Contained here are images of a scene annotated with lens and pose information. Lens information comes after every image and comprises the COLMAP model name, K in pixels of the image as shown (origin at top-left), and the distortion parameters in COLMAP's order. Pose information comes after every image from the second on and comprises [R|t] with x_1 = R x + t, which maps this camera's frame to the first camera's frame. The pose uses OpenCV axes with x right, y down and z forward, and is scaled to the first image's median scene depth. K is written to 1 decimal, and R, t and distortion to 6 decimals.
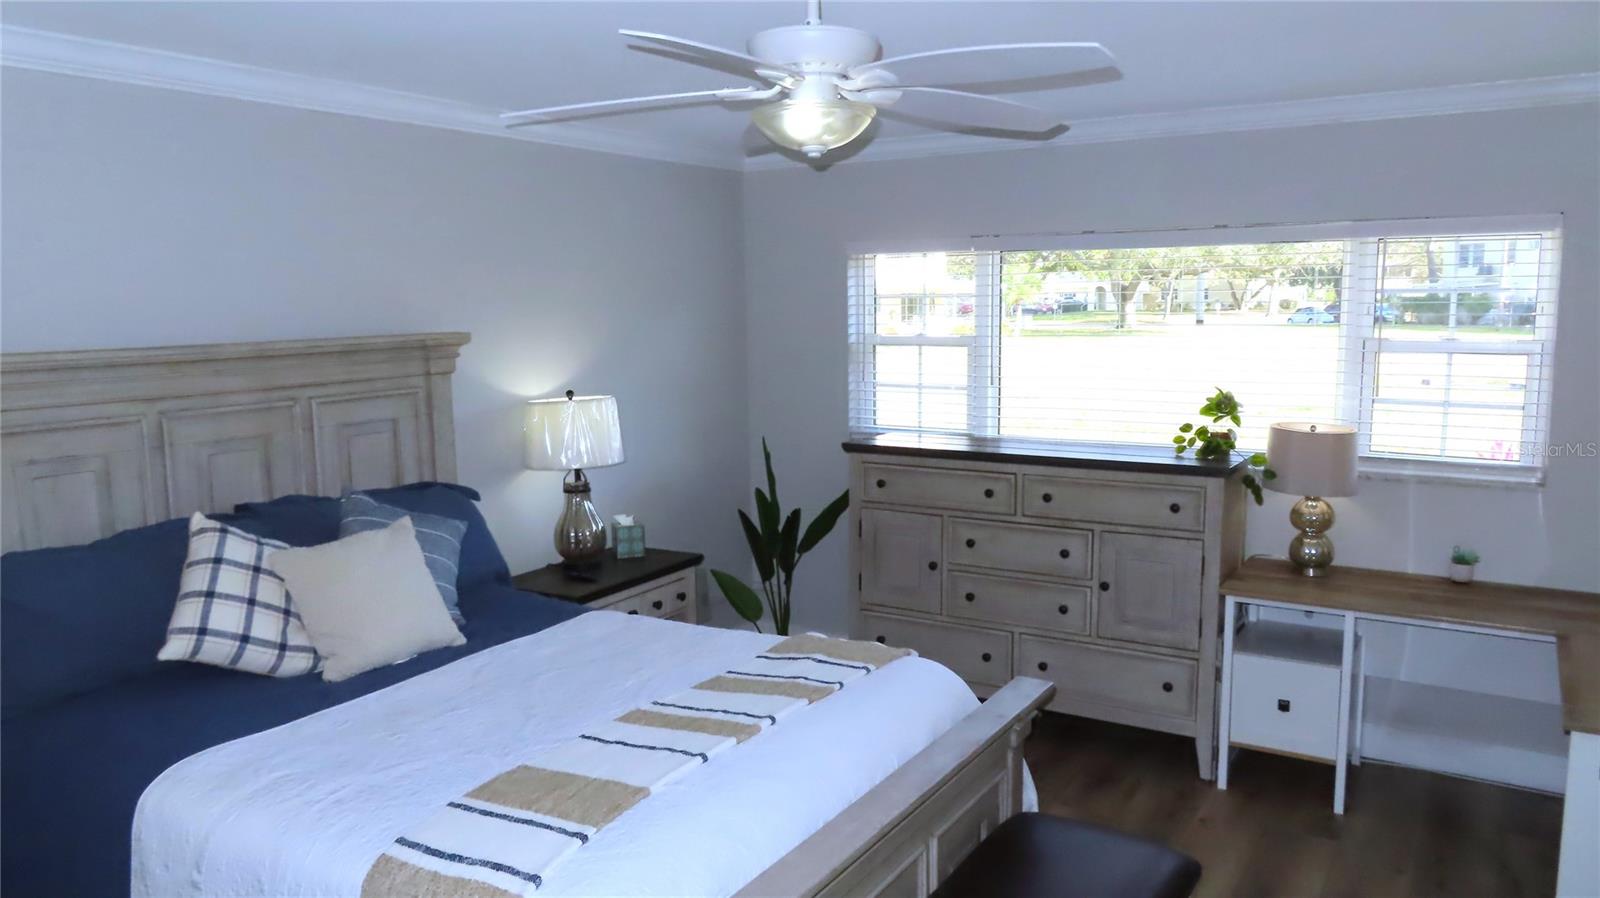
lens RADIAL K [[1166.3, 0, 793.2], [0, 1166.3, 452.7], [0, 0, 1]] dist [-0.006093, 0.001825]
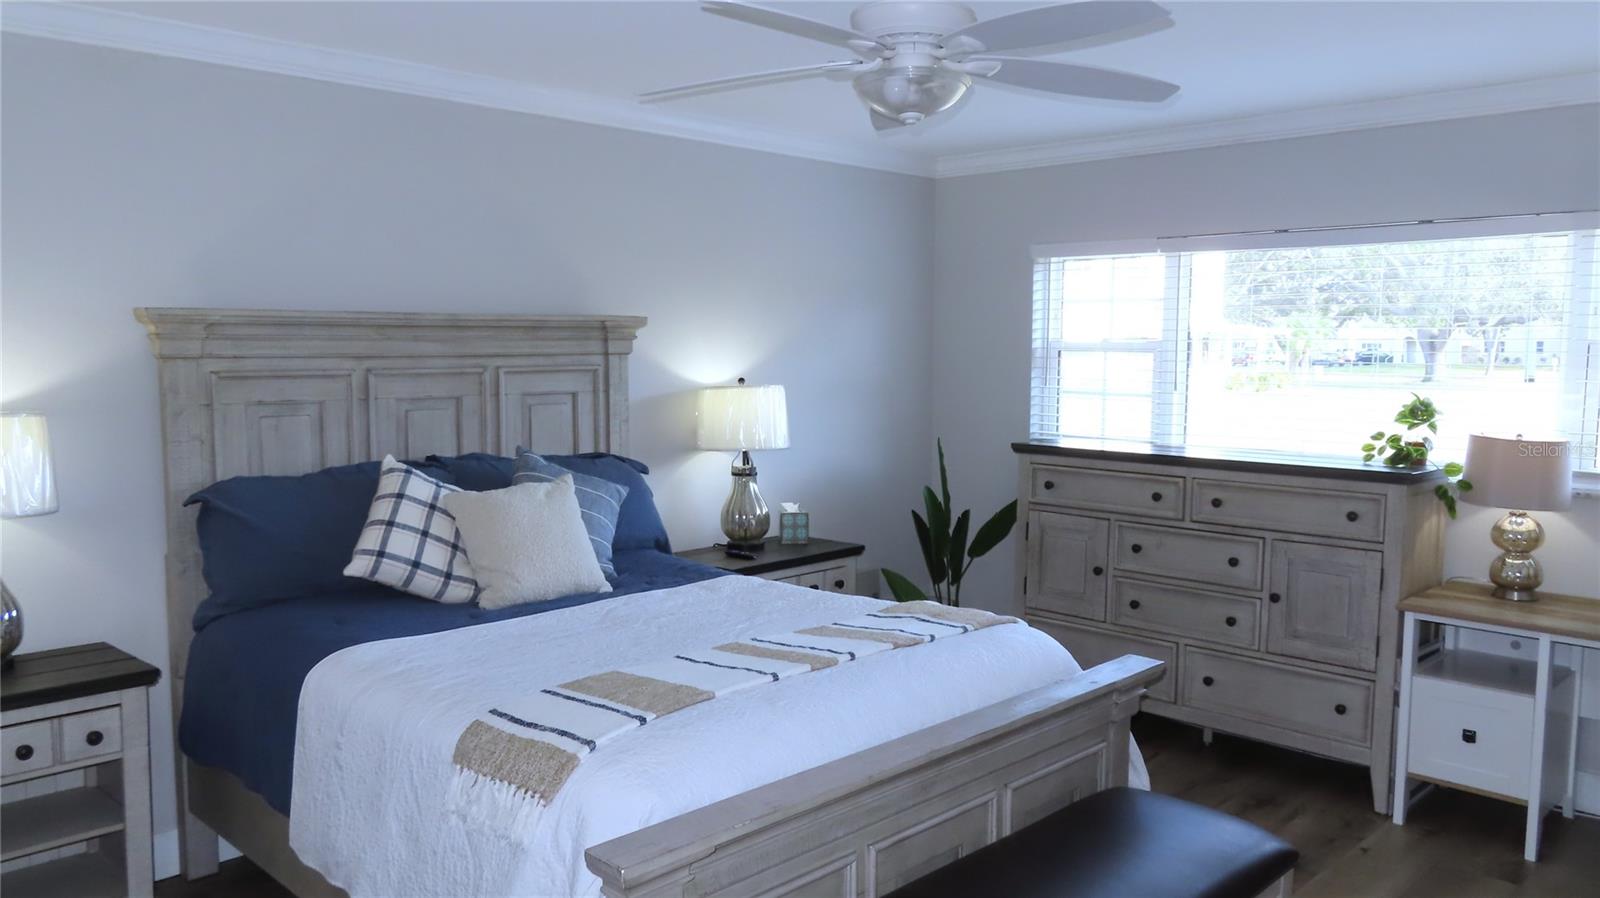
lens RADIAL K [[1205.8, 0, 781.2], [0, 1205.8, 451.6], [0, 0, 1]] dist [-0.003421, 0.000726]
pose [[0.974027, 0.040667, -0.222752, 0.094420], [-0.049766, 0.998134, -0.035386, 0.053191], [0.220897, 0.045552, 0.974233, -0.048888]]
